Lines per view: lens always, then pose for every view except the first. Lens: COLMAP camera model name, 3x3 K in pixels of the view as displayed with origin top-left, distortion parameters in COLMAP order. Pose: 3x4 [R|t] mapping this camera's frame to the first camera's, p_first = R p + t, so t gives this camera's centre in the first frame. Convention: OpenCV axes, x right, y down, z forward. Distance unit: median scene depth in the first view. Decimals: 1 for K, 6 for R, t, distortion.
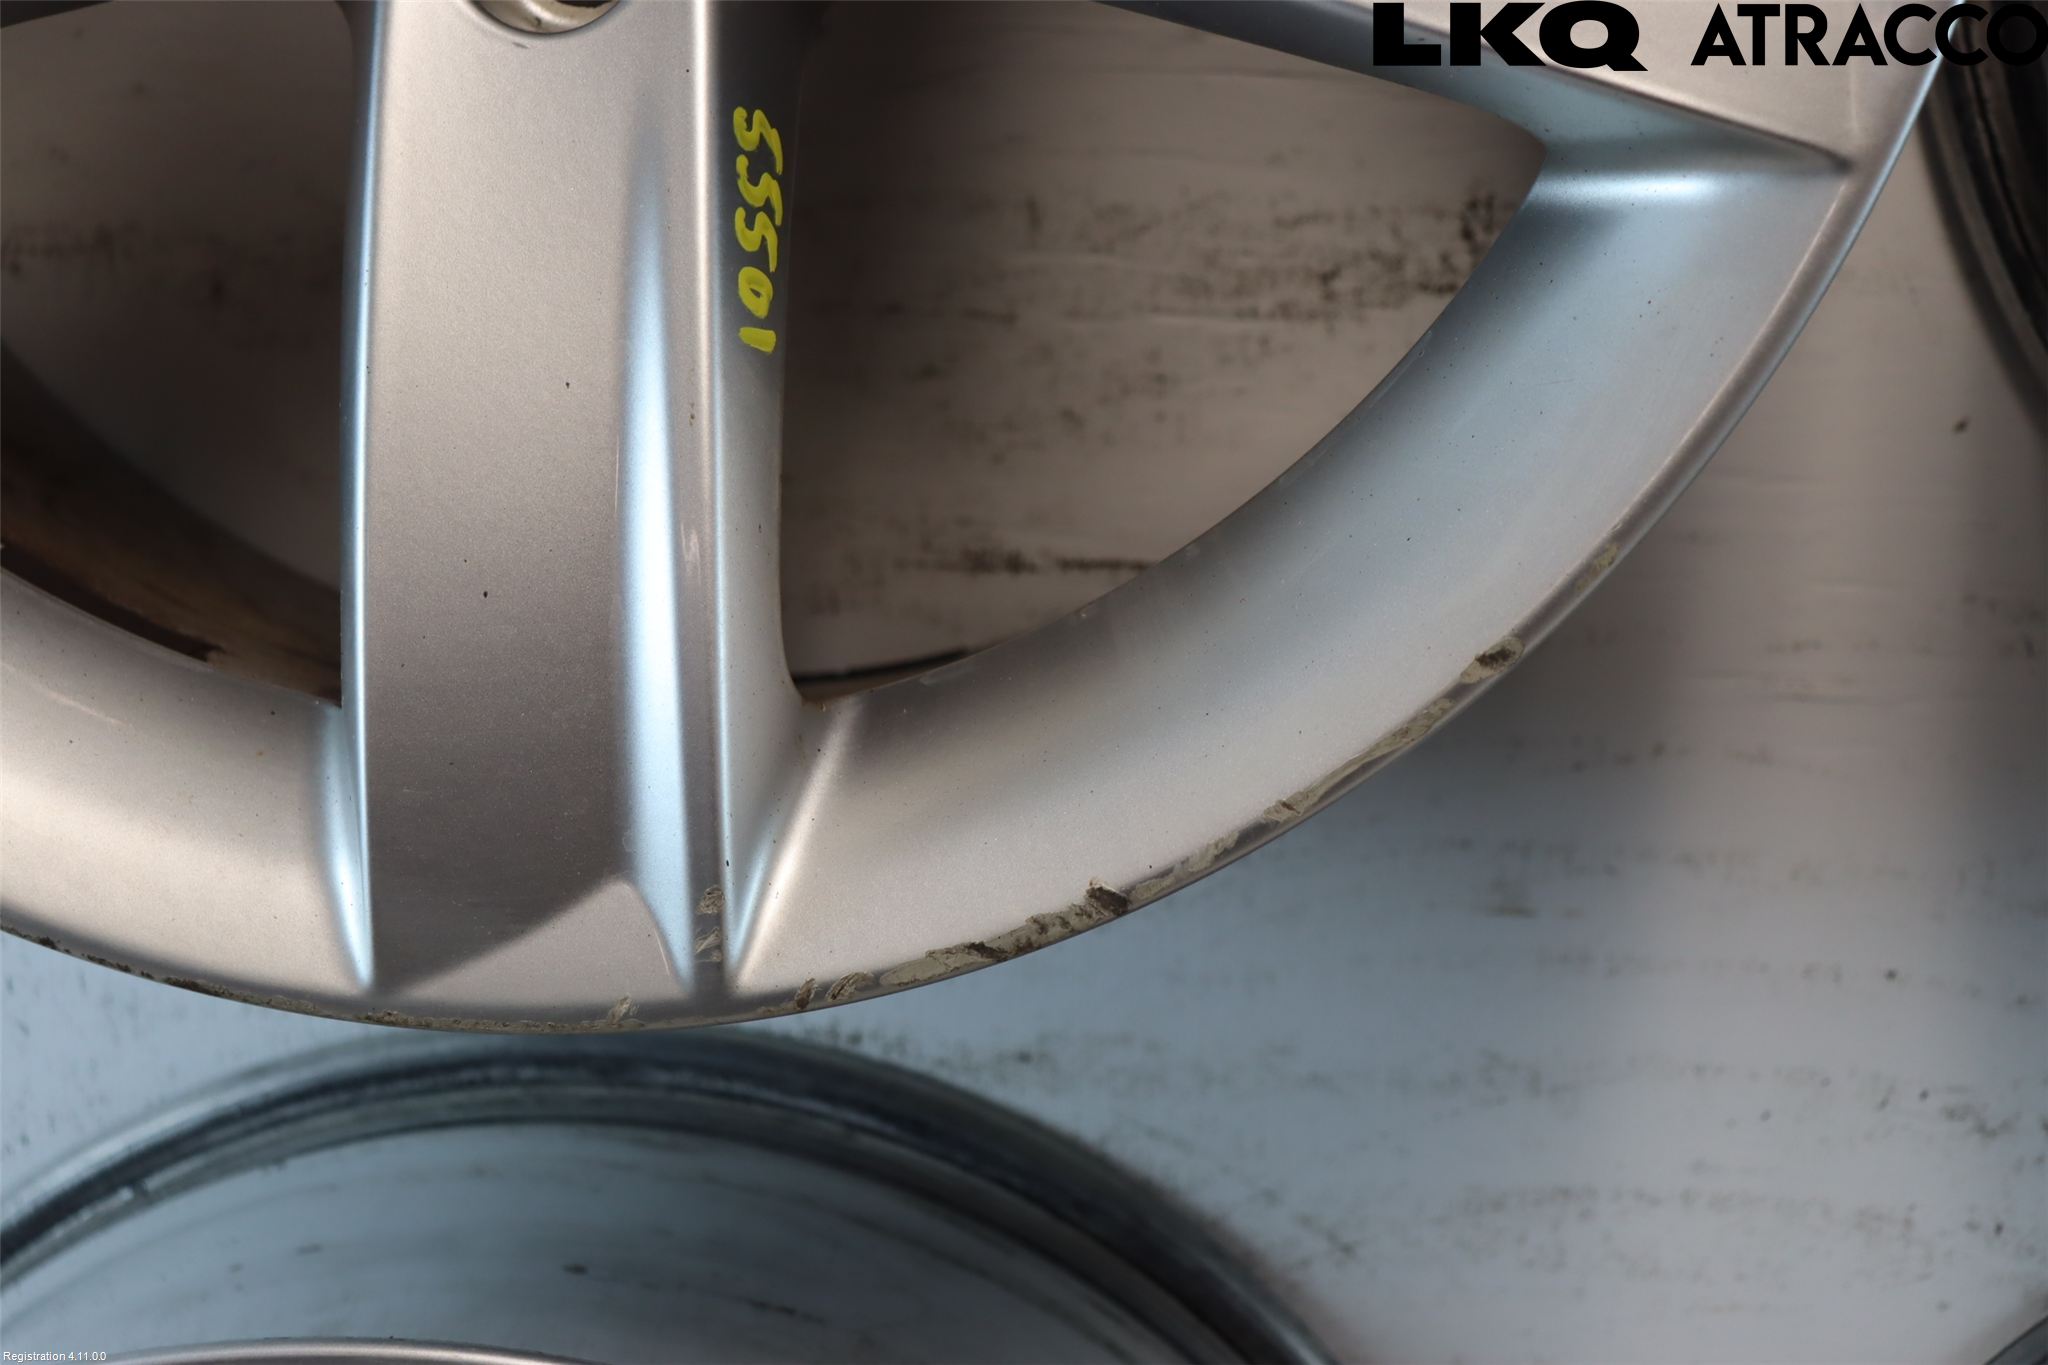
lens RADIAL K [[3419.7, 0, 1019.6], [0, 3419.7, 683.1], [0, 0, 1]] dist [0.113441, 0.000000]
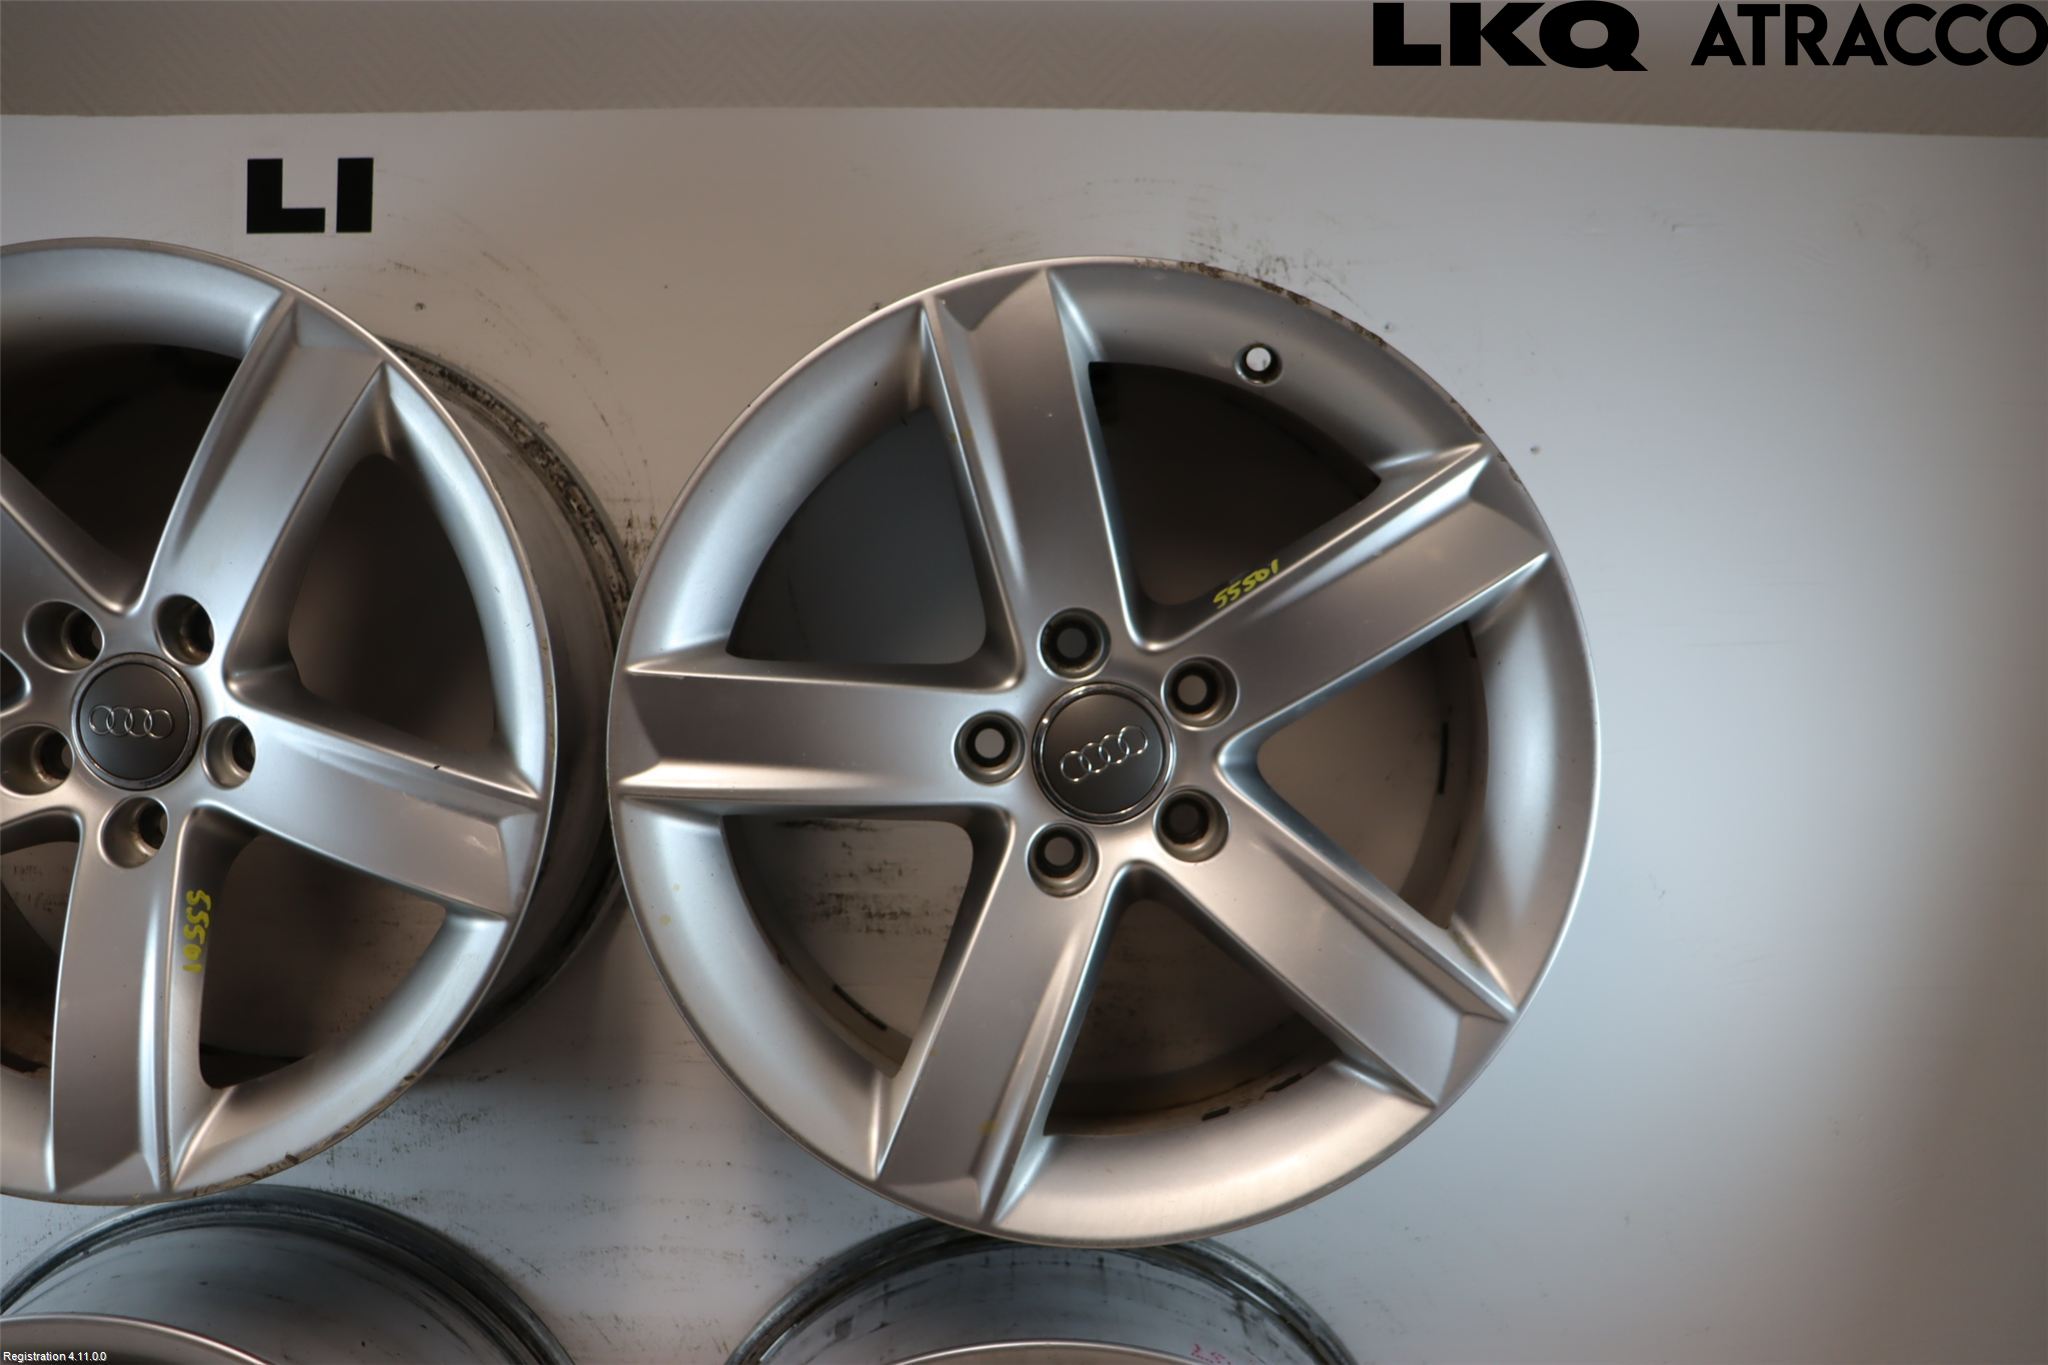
lens RADIAL K [[1747.0, 0, 1026.7], [0, 1747.0, 690.5], [0, 0, 1]] dist [-0.179789, 0.167131]
pose [[0.998155, -0.015882, 0.058596, 0.417014], [0.024514, 0.988430, -0.149682, -0.074452], [-0.055541, 0.150842, 0.986996, -0.390521]]
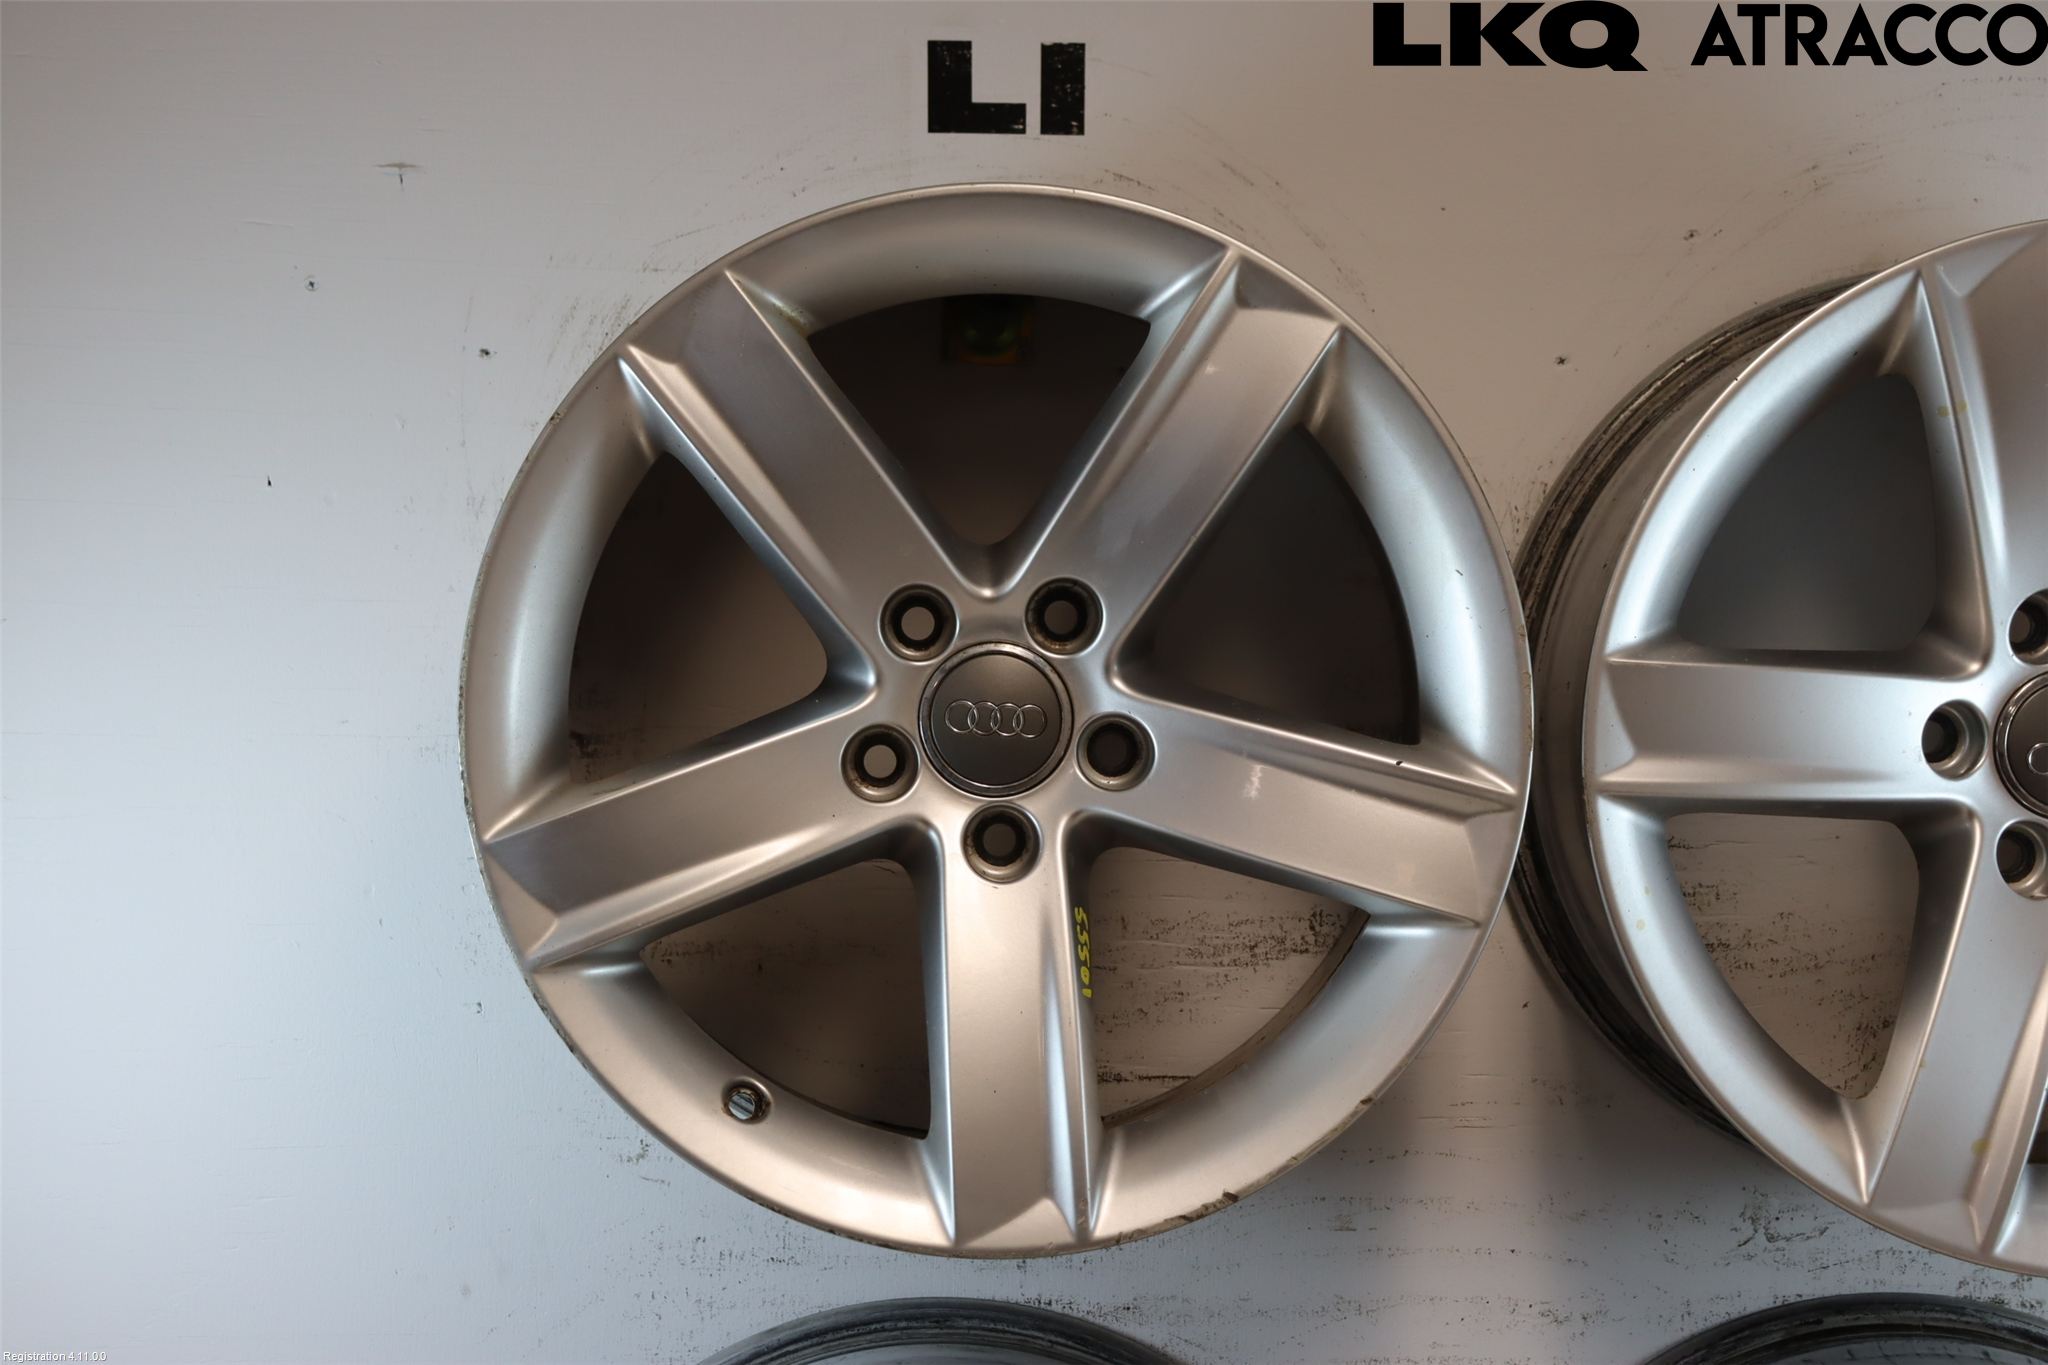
lens RADIAL K [[3274.1, 0, 1030.9], [0, 3274.1, 694.0], [0, 0, 1]] dist [0.135785, 0.000000]
pose [[0.993215, -0.022536, 0.114090, -0.298418], [0.040392, 0.986818, -0.156710, 0.051010], [-0.109054, 0.160255, 0.981033, -1.140430]]
